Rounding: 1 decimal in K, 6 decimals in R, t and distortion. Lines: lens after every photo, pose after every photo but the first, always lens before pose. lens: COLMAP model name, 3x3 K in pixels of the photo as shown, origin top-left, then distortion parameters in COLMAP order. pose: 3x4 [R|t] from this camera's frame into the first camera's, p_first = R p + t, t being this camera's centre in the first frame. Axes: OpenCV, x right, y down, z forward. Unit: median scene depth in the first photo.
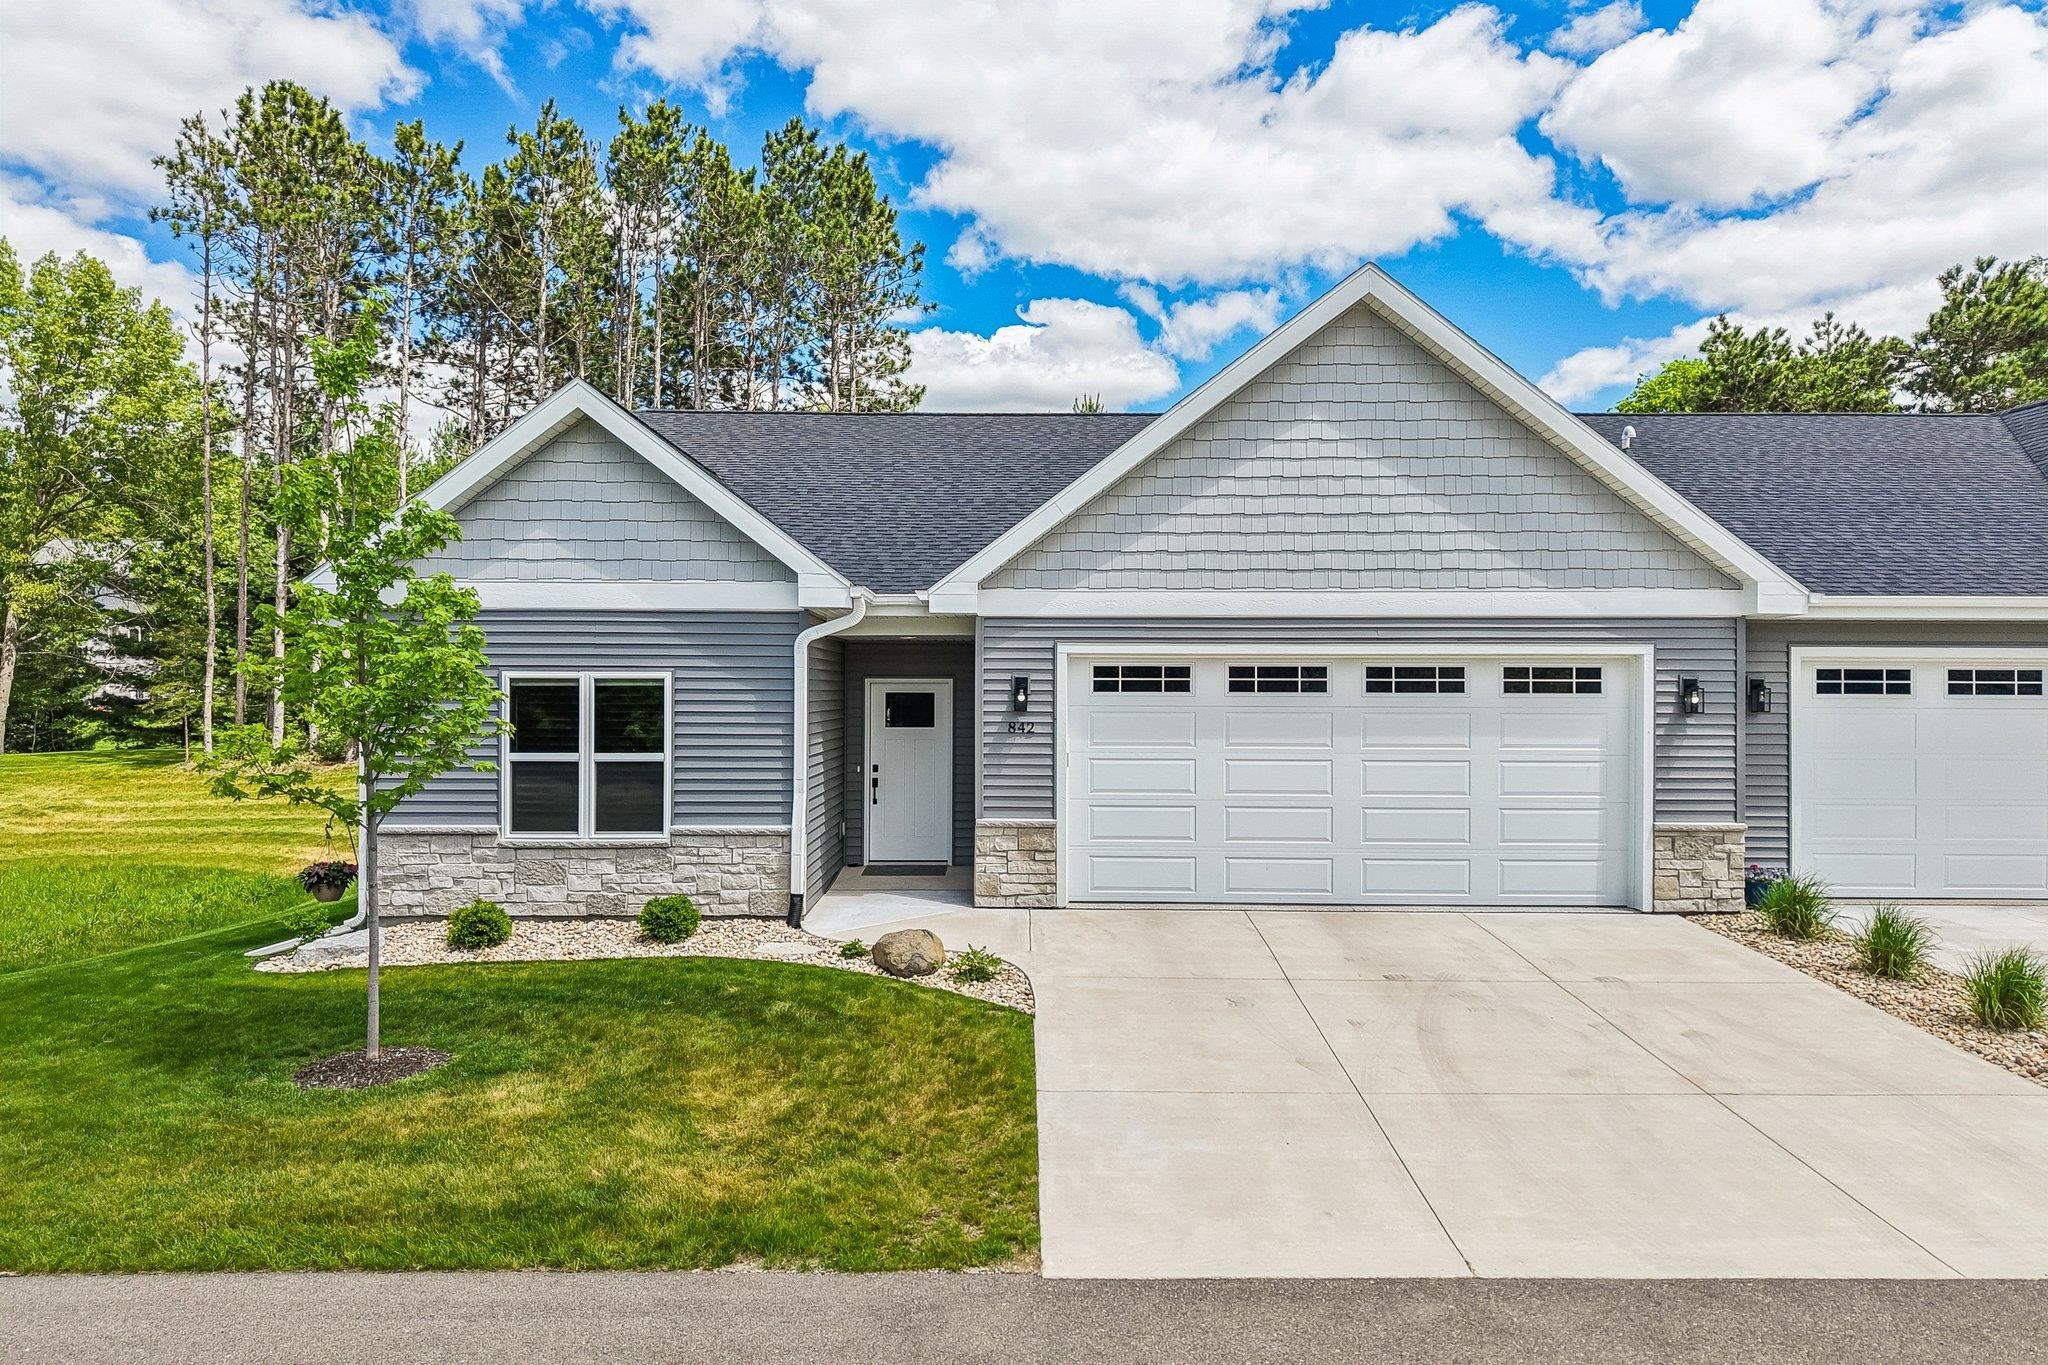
lens RADIAL K [[1381.7, 0, 1015.7], [0, 1381.7, 689.5], [0, 0, 1]] dist [0.013317, -0.012653]
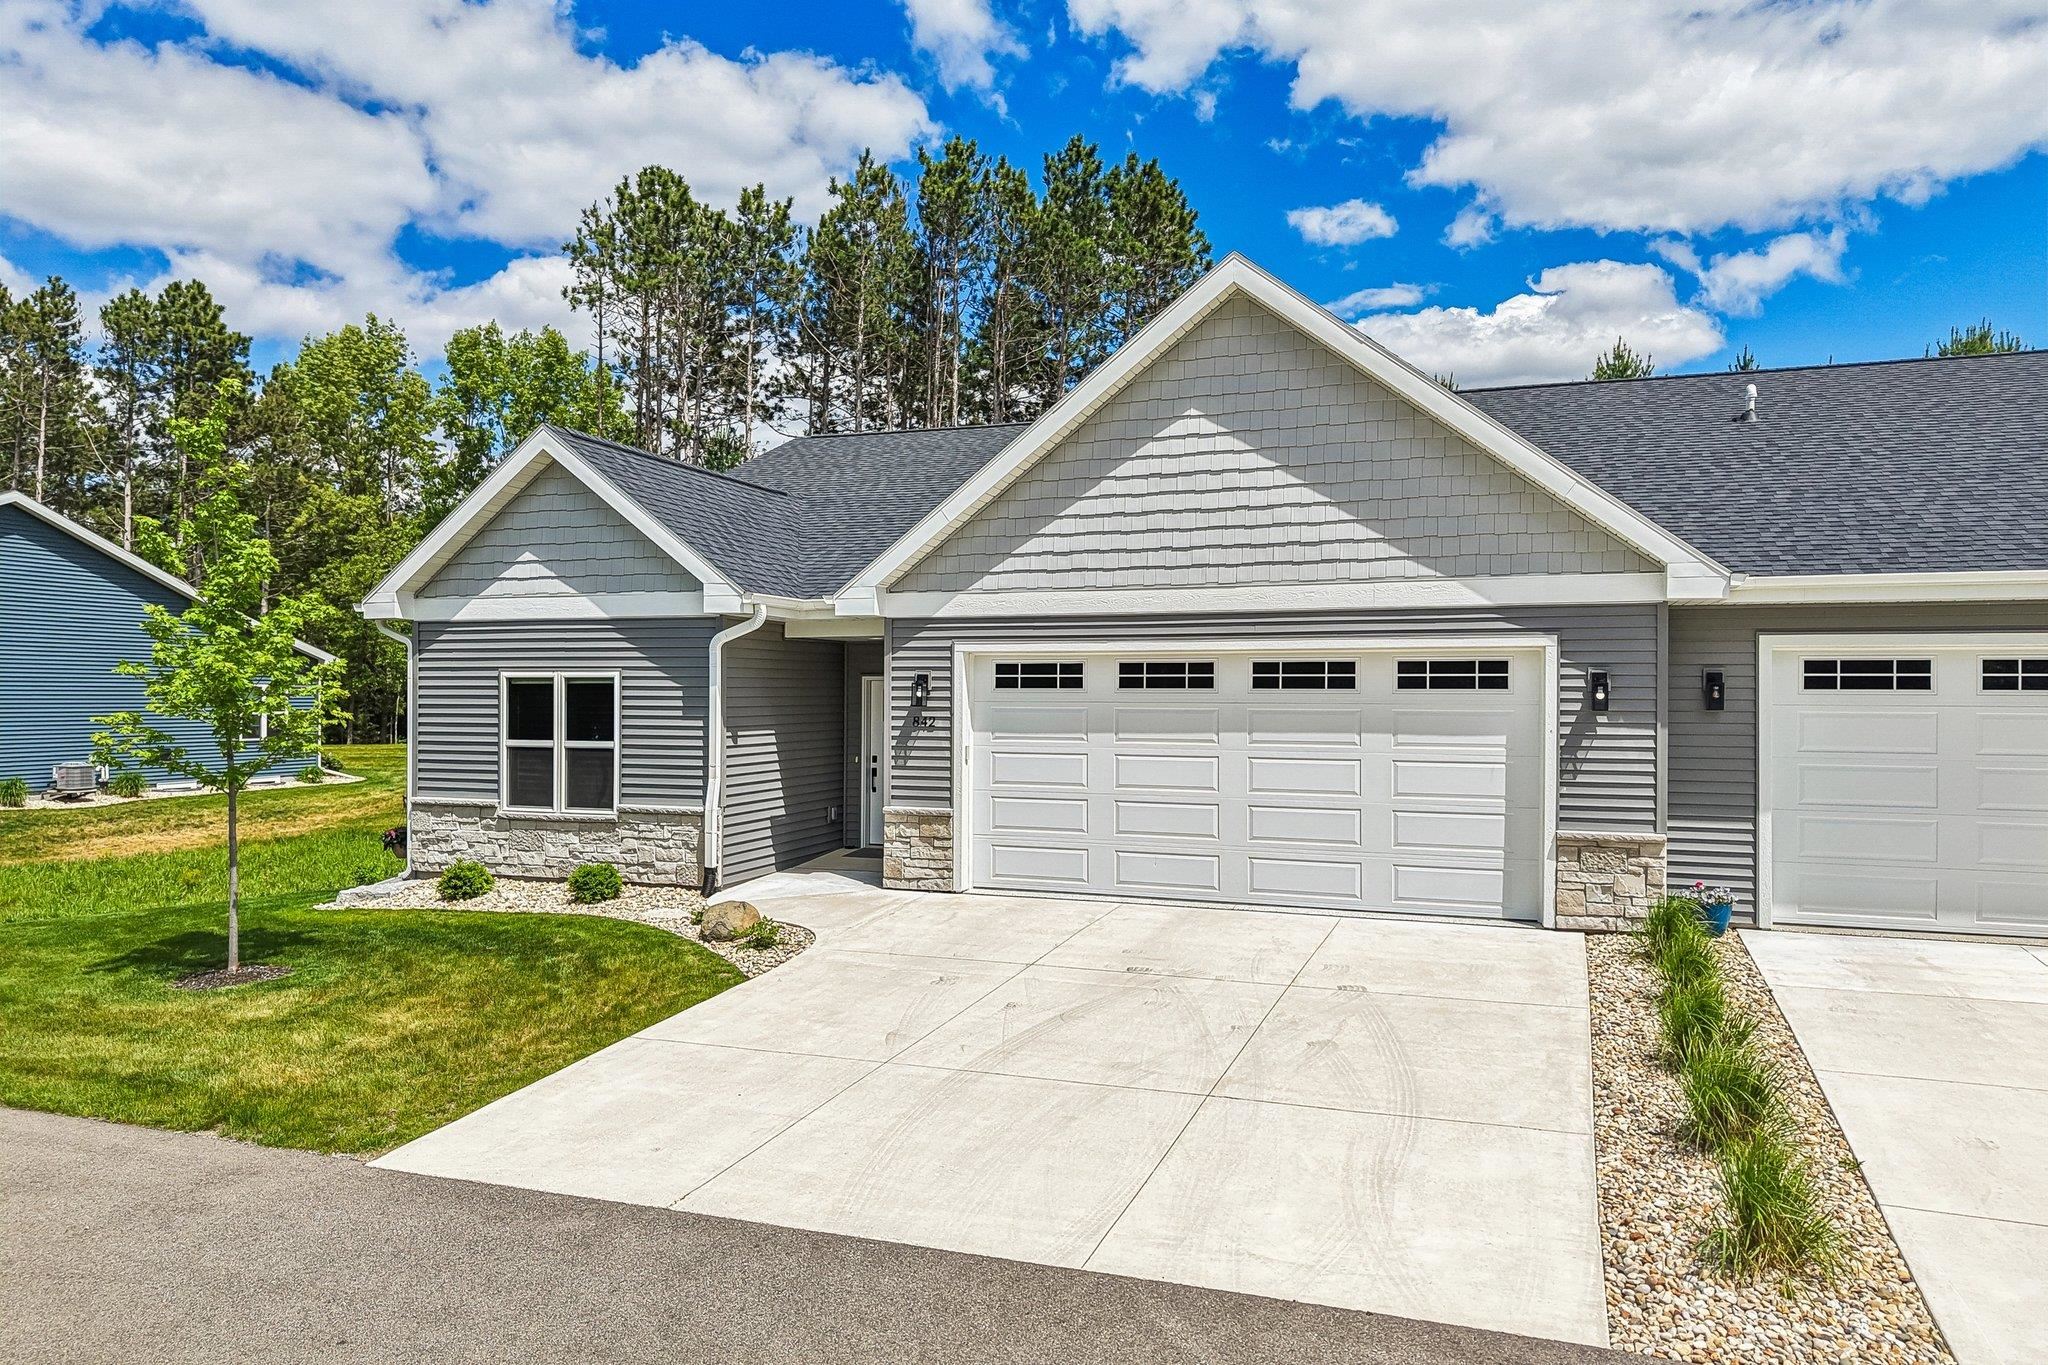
lens RADIAL K [[1381.7, 0, 1011.6], [0, 1381.7, 691.1], [0, 0, 1]] dist [0.013317, -0.012653]
pose [[0.940219, -0.001078, -0.340569, 0.455314], [0.001972, 0.999995, 0.002280, 0.001489], [0.340565, -0.002815, 0.940217, 0.019382]]
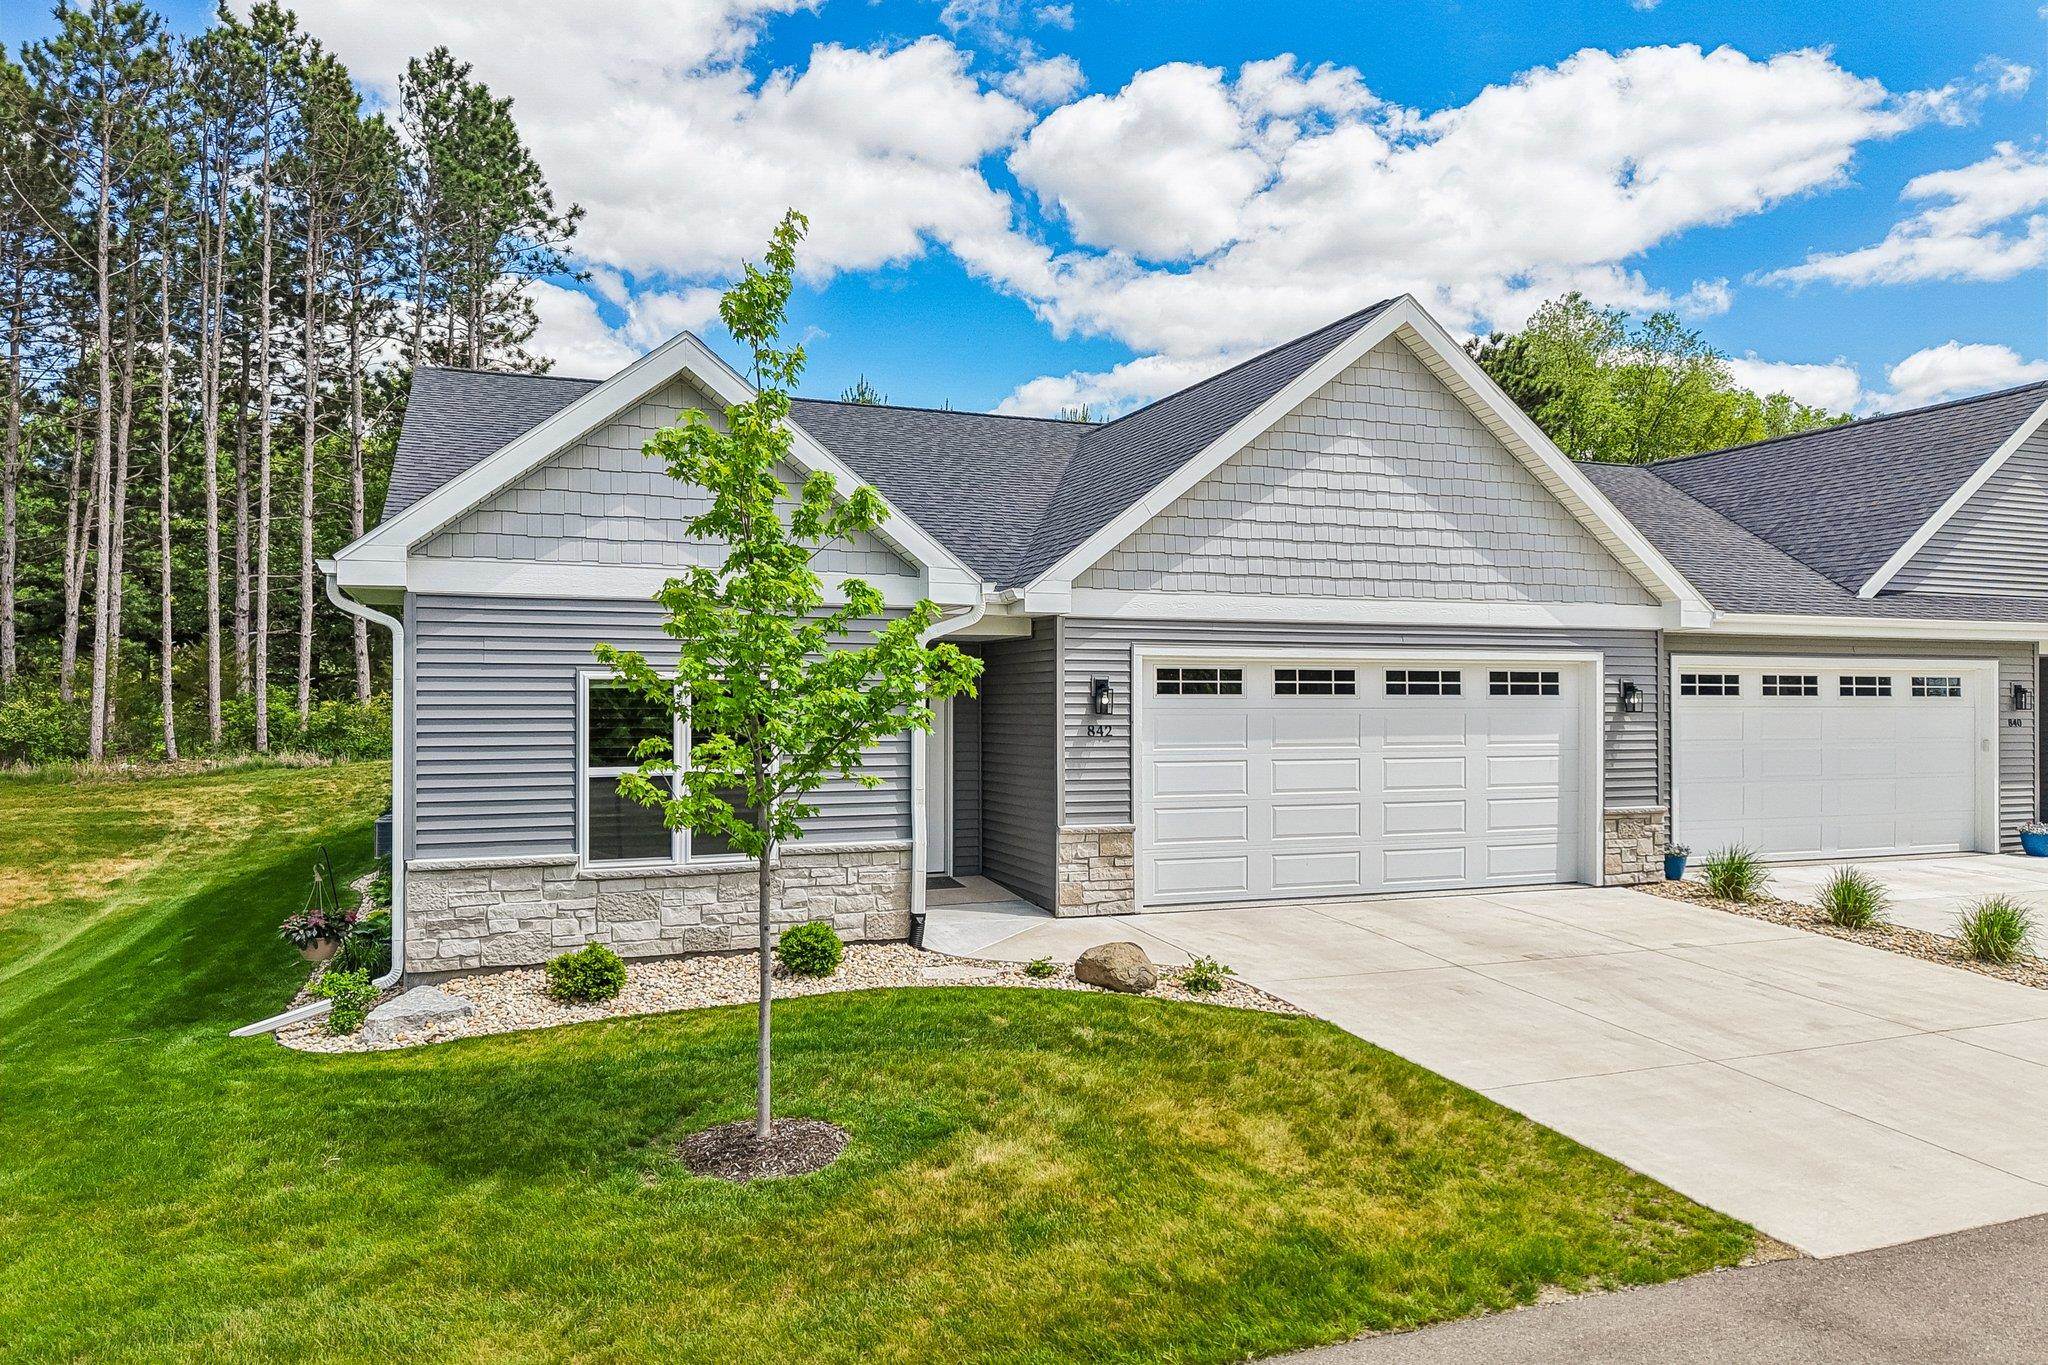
lens RADIAL K [[1381.7, 0, 1019.3], [0, 1381.7, 688.1], [0, 0, 1]] dist [0.013317, -0.012653]
pose [[0.930456, 0.000257, 0.366404, -0.429526], [0.000224, 0.999999, -0.001270, -0.001639], [-0.366404, 0.001264, 0.930455, 0.115950]]
